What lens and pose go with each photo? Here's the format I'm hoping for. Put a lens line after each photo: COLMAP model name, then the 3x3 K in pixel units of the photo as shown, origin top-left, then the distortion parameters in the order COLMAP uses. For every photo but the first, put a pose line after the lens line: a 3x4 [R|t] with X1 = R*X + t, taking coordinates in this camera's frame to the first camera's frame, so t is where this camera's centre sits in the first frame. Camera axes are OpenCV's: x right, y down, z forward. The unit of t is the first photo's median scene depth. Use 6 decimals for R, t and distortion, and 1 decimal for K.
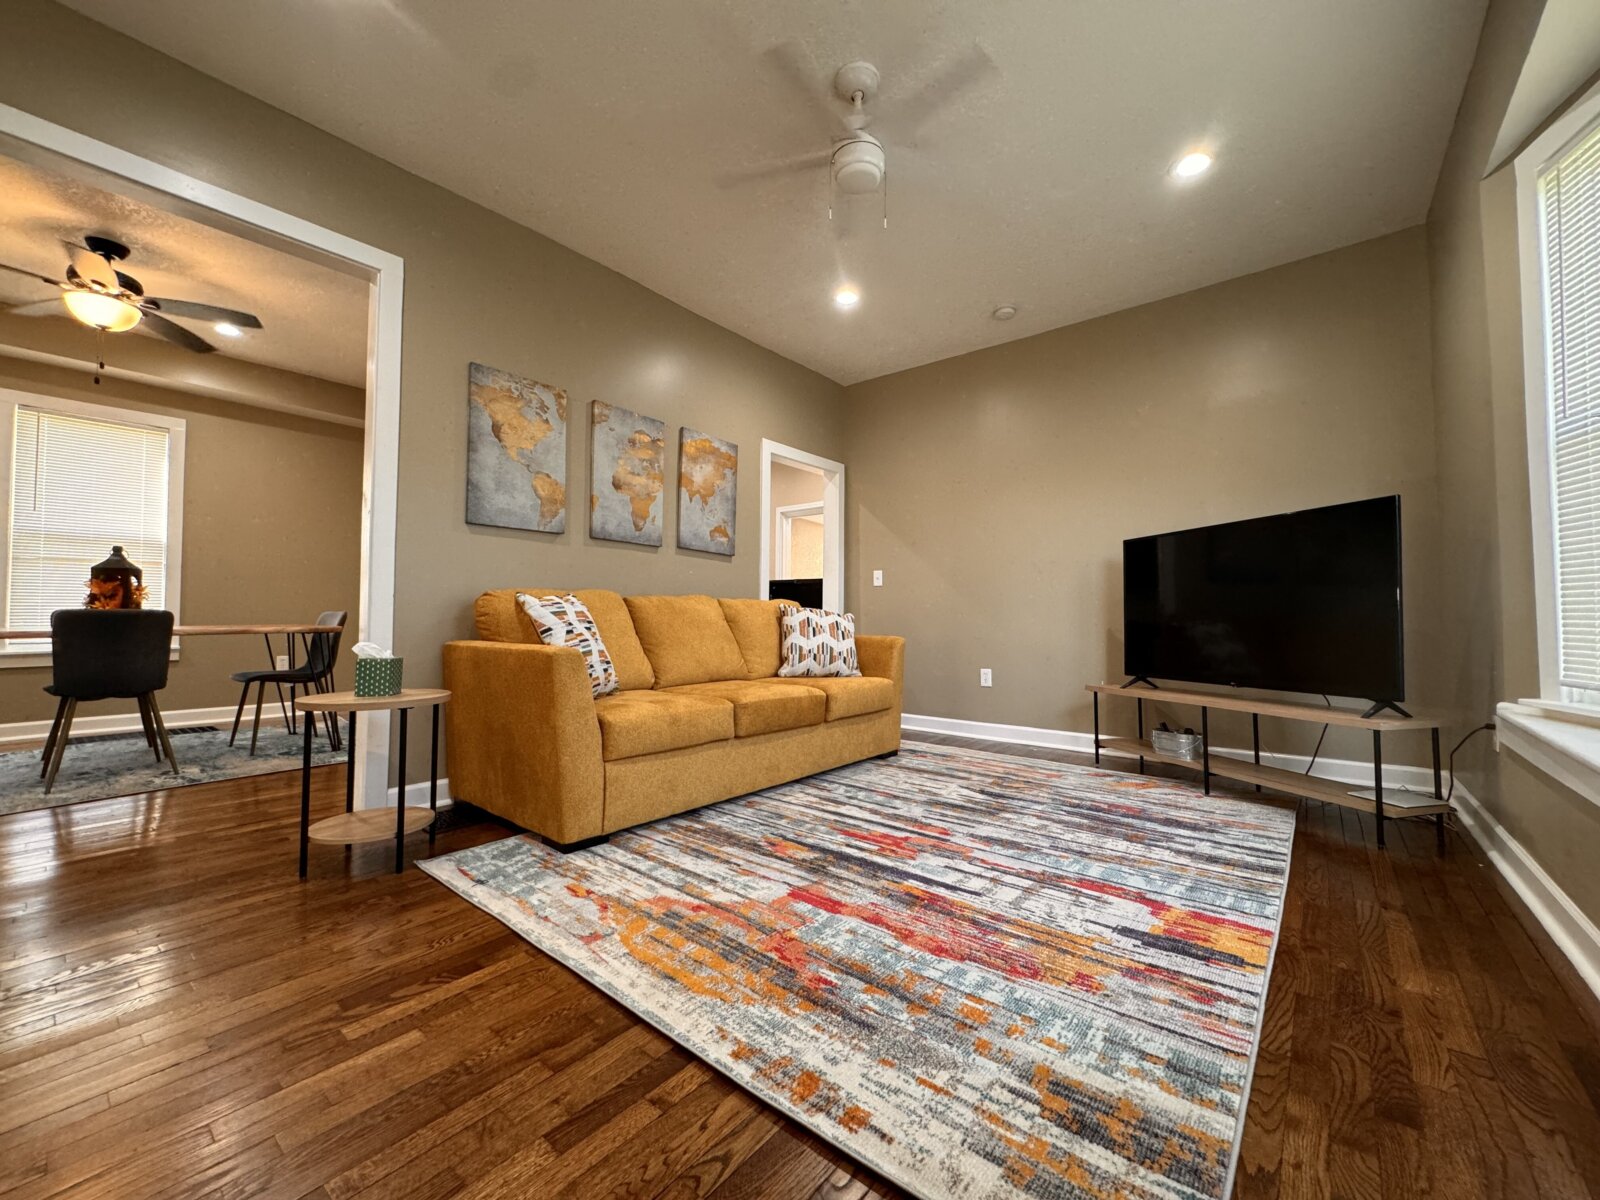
lens RADIAL K [[638.2, 0, 798.3], [0, 638.2, 599.7], [0, 0, 1]] dist [-0.002394, -0.000487]
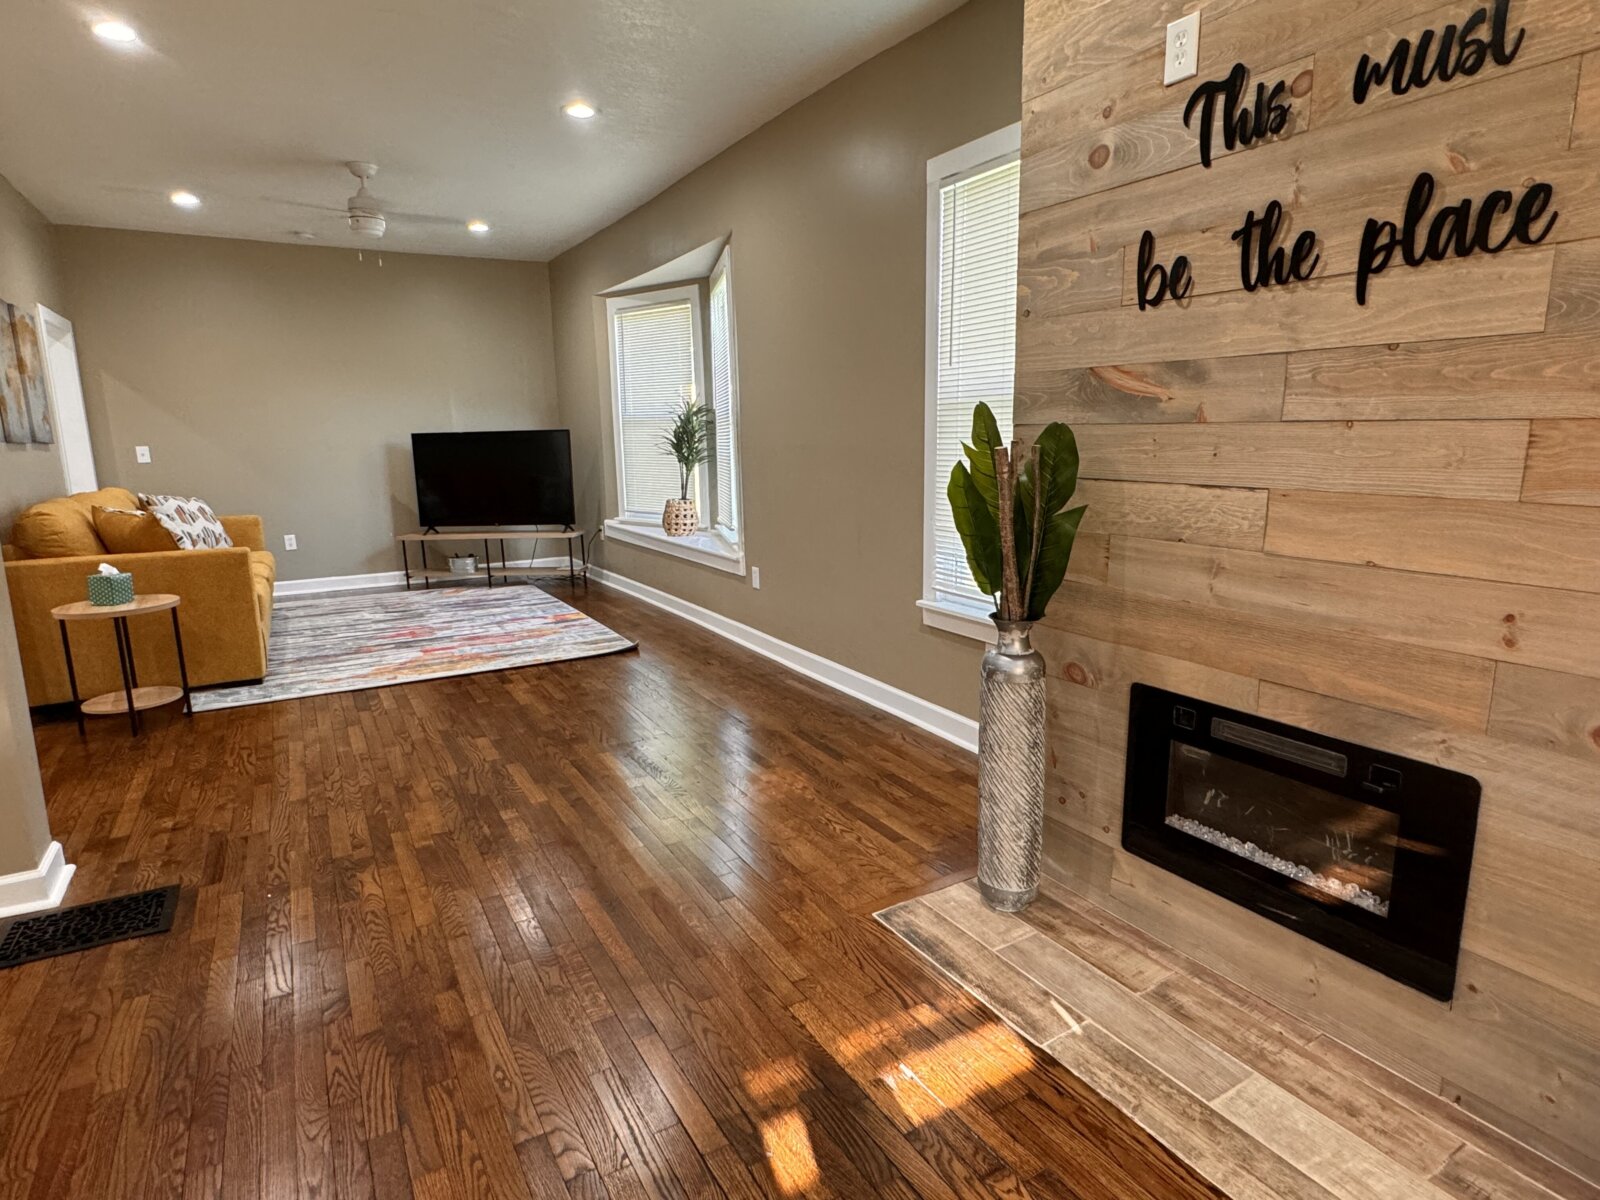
lens RADIAL K [[878.8, 0, 795.3], [0, 878.8, 602.0], [0, 0, 1]] dist [-0.000787, 0.000774]
pose [[0.348892, -0.186590, 0.918400, -1.658883], [-0.013839, 0.978846, 0.204128, -0.211319], [-0.937061, -0.083929, 0.338929, -0.795255]]
